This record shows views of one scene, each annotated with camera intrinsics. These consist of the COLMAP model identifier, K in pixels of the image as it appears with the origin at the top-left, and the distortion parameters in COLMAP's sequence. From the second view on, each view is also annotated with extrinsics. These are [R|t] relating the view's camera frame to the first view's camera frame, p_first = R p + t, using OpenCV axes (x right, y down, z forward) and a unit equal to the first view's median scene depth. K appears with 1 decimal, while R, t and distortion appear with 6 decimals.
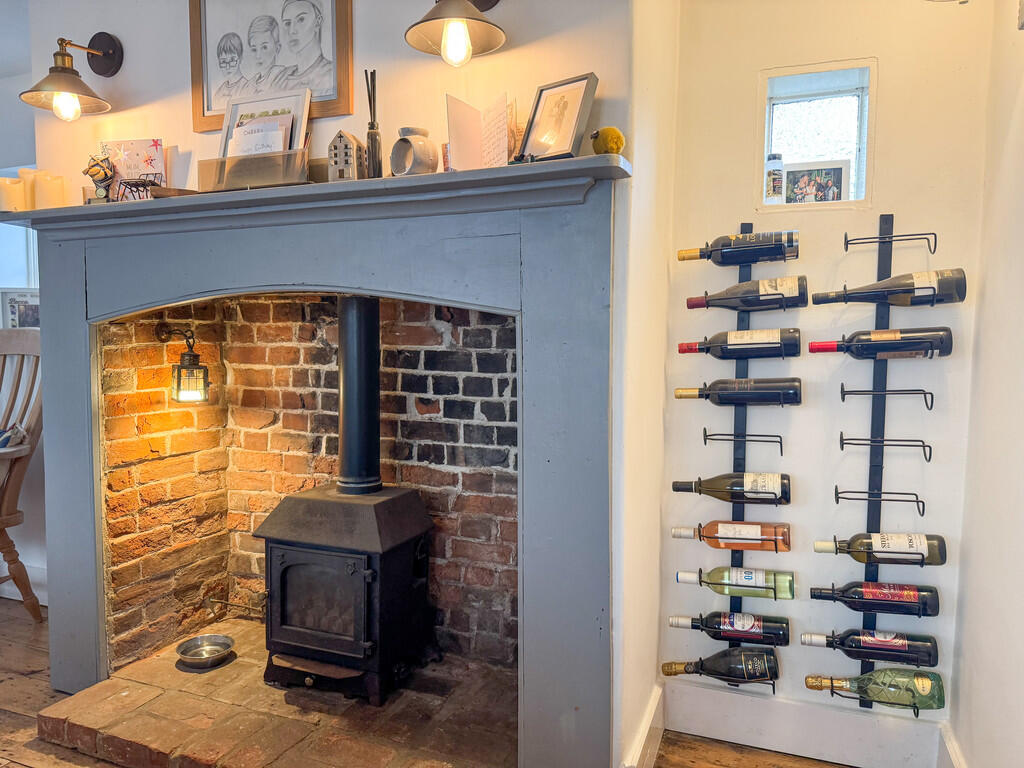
lens RADIAL K [[734.0, 0, 510.7], [0, 734.0, 385.1], [0, 0, 1]] dist [0.003568, -0.000726]
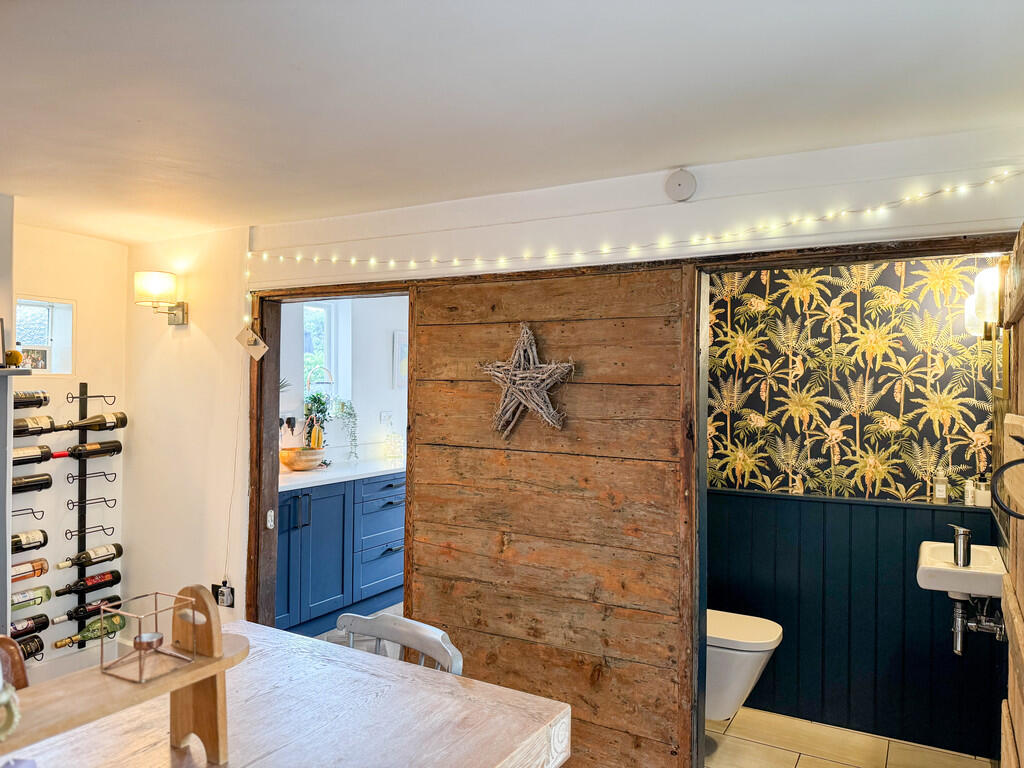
lens RADIAL K [[734.0, 0, 512.3], [0, 734.0, 384.0], [0, 0, 1]] dist [0.003568, -0.000726]
pose [[0.146565, 0.000527, 0.989201, -1.201810], [0.050135, 0.998711, -0.007960, -0.155929], [-0.987930, 0.050761, 0.146349, -0.377874]]
